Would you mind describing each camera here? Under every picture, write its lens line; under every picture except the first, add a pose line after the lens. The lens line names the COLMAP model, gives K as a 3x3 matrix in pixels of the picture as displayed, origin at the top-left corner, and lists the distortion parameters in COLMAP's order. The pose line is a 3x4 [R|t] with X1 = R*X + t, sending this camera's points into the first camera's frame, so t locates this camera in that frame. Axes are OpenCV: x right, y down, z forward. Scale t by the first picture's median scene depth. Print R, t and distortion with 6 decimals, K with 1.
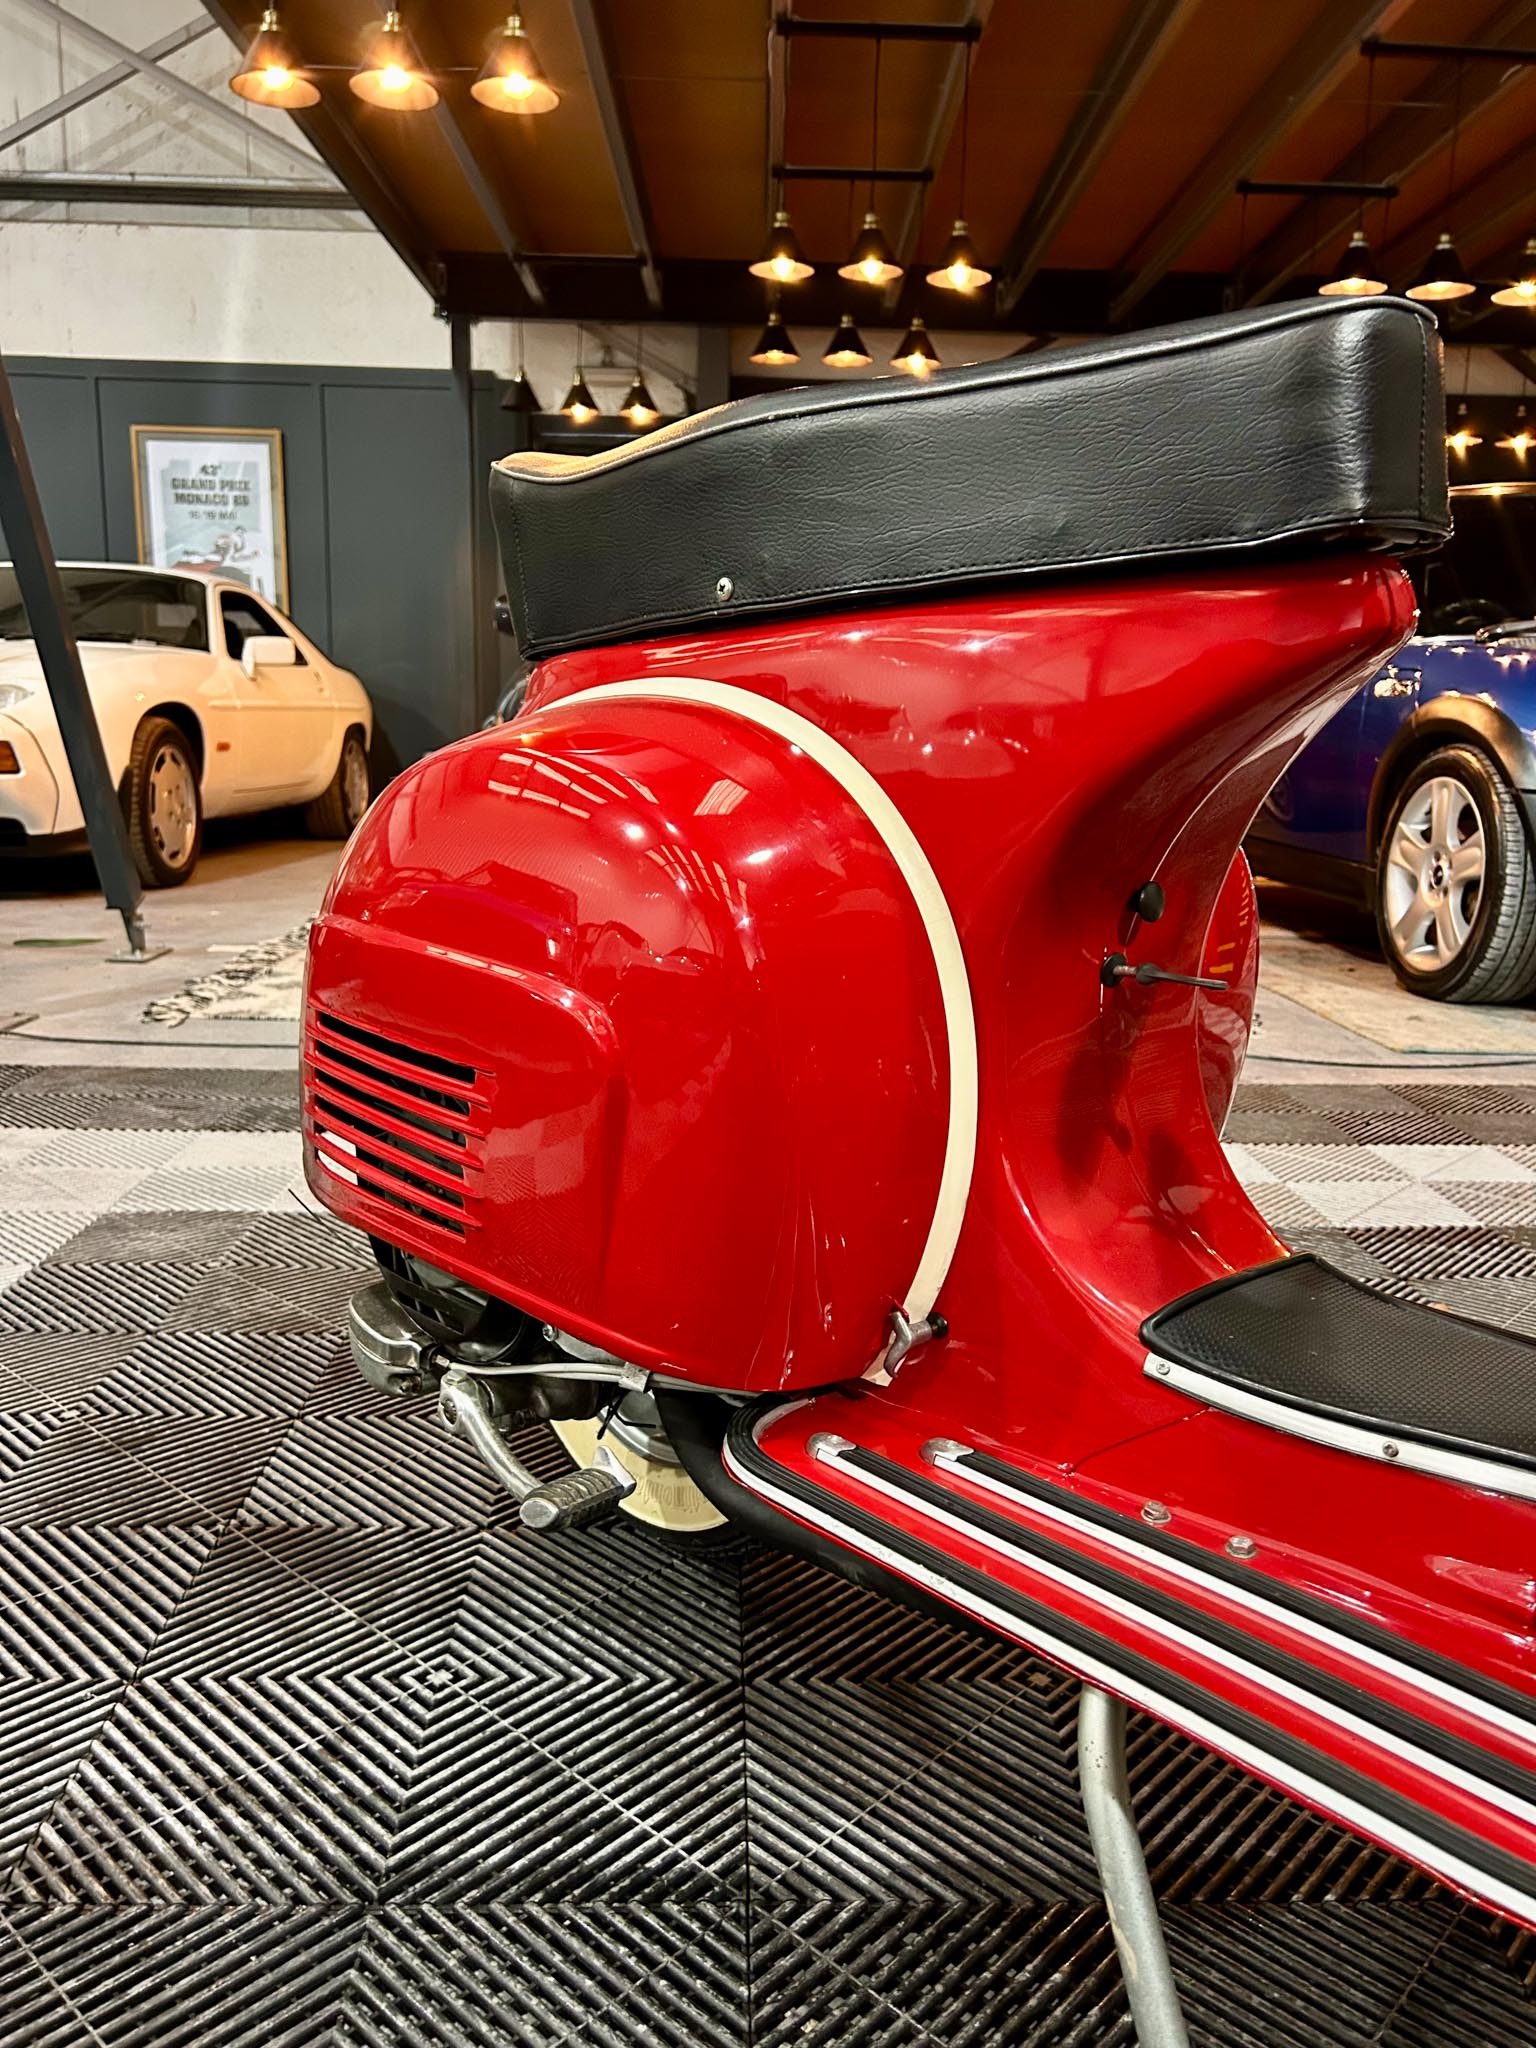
lens RADIAL K [[1559.2, 0, 785.0], [0, 1559.2, 1046.1], [0, 0, 1]] dist [0.054726, -0.062005]
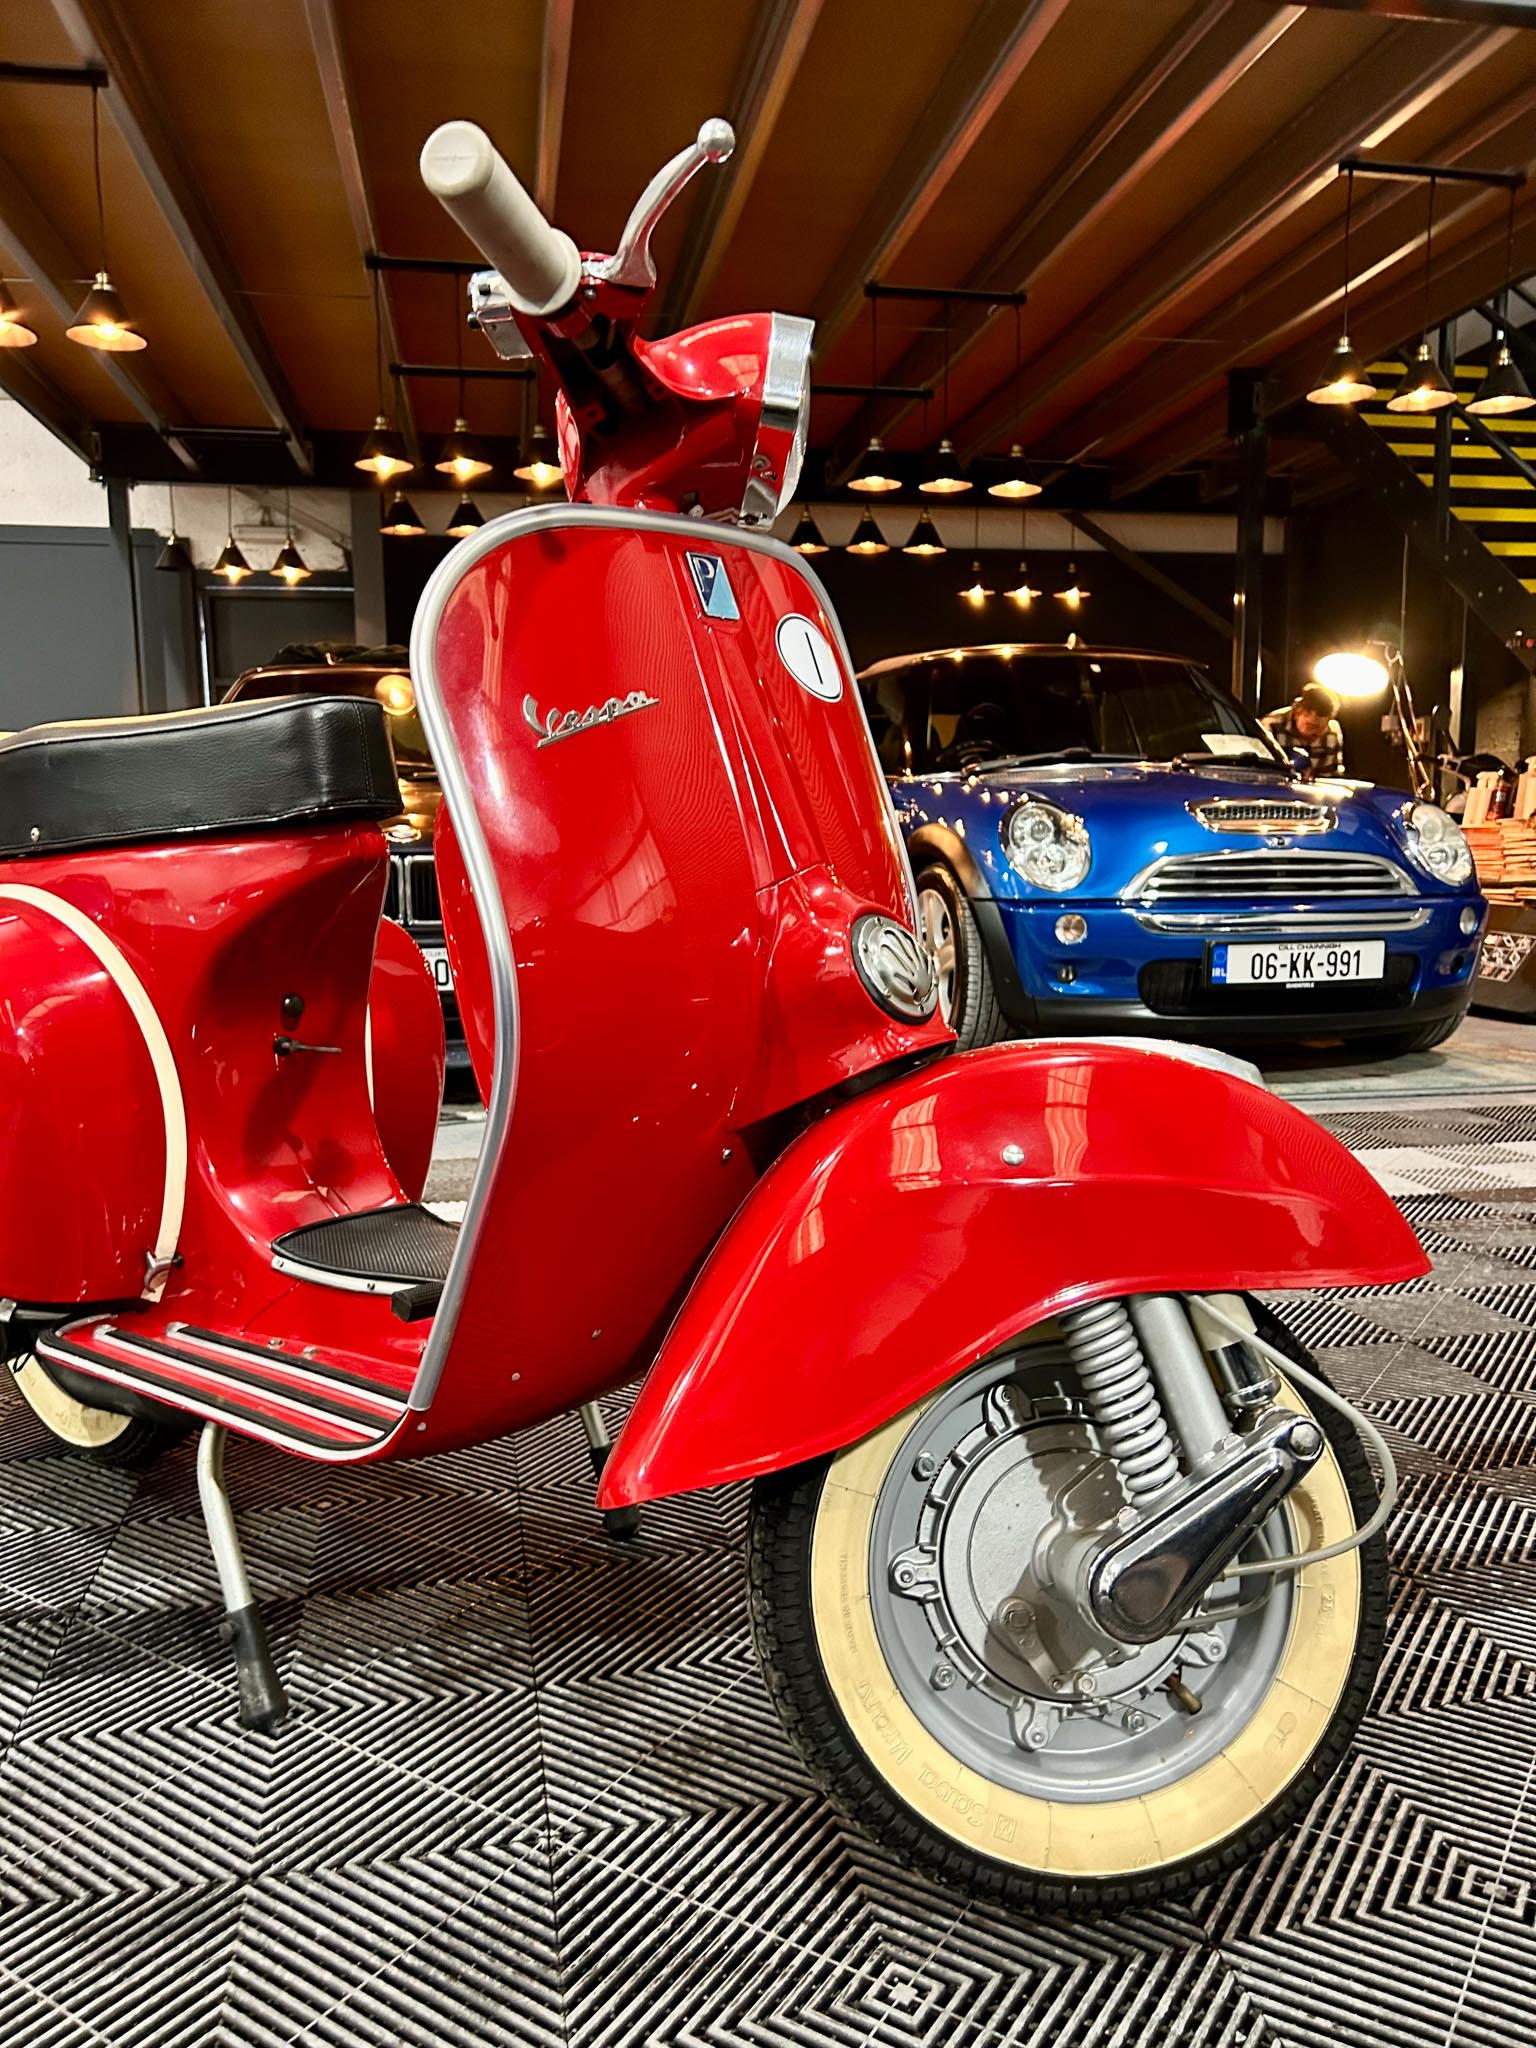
lens RADIAL K [[1559.2, 0, 785.0], [0, 1559.2, 1046.1], [0, 0, 1]] dist [0.054726, -0.062005]
pose [[0.986519, -0.052818, 0.154891, 0.101666], [0.063186, 0.996024, -0.062799, 0.019878], [-0.150958, 0.071739, 0.985934, -0.164176]]
